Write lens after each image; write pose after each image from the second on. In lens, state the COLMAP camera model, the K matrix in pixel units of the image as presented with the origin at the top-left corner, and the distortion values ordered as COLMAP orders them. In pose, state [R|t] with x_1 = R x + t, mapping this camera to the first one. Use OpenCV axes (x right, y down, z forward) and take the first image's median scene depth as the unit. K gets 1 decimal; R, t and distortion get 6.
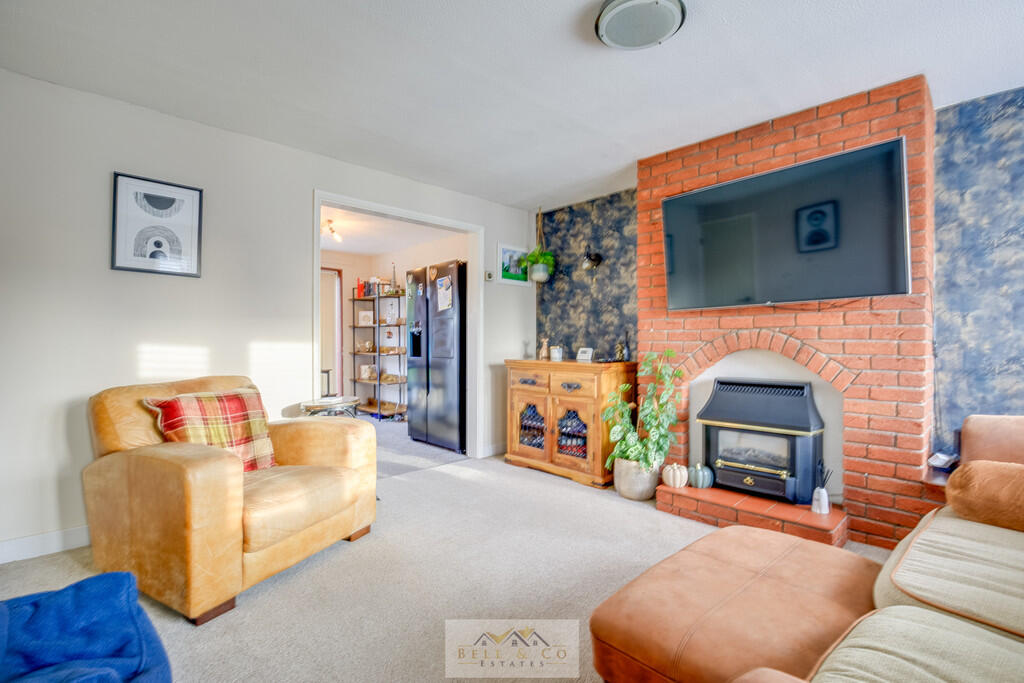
lens RADIAL K [[494.6, 0, 508.7], [0, 494.6, 339.9], [0, 0, 1]] dist [-0.005947, -0.000610]
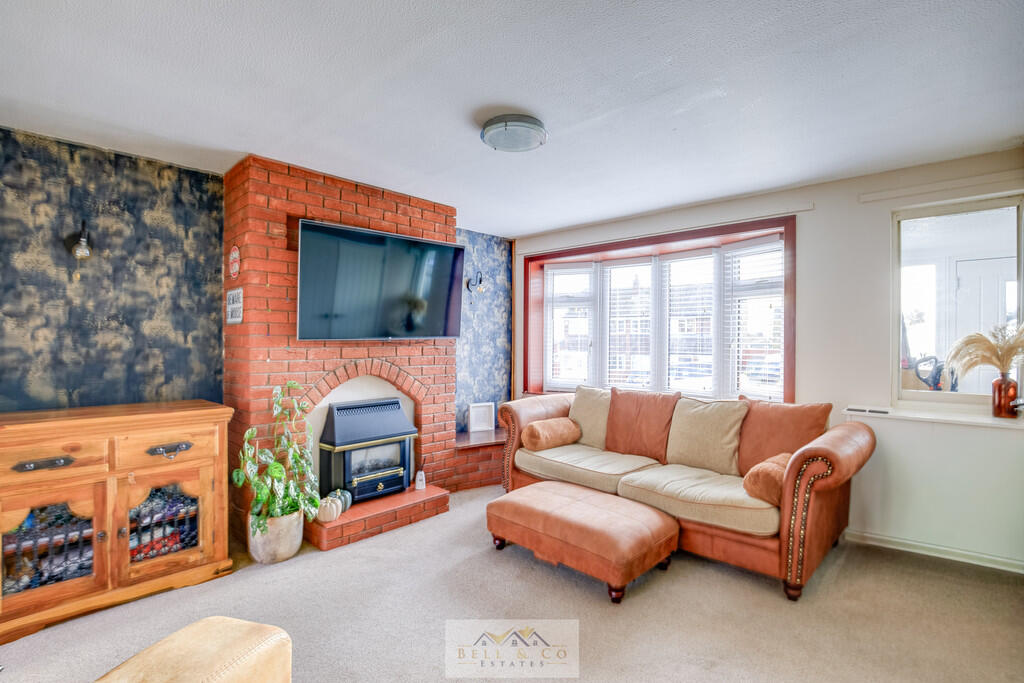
lens RADIAL K [[494.6, 0, 510.7], [0, 494.6, 337.7], [0, 0, 1]] dist [-0.005947, -0.000610]
pose [[-0.074252, 0.001088, 0.997239, -0.578766], [-0.011276, 0.999935, -0.001930, -0.060320], [-0.997176, -0.011388, -0.074235, 0.613587]]
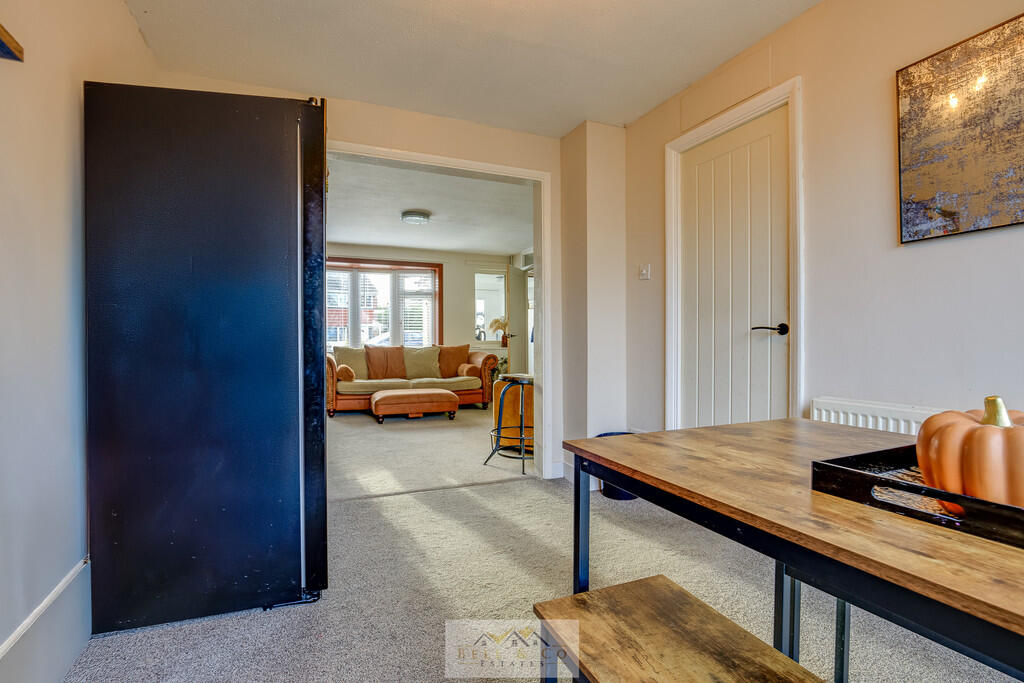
lens RADIAL K [[494.6, 0, 512.1], [0, 494.6, 340.6], [0, 0, 1]] dist [-0.005947, -0.000610]
pose [[-0.945397, -0.004229, 0.325895, -0.650250], [-0.006538, 0.999961, -0.005990, 0.035929], [-0.325857, -0.007794, -0.945387, 1.900924]]
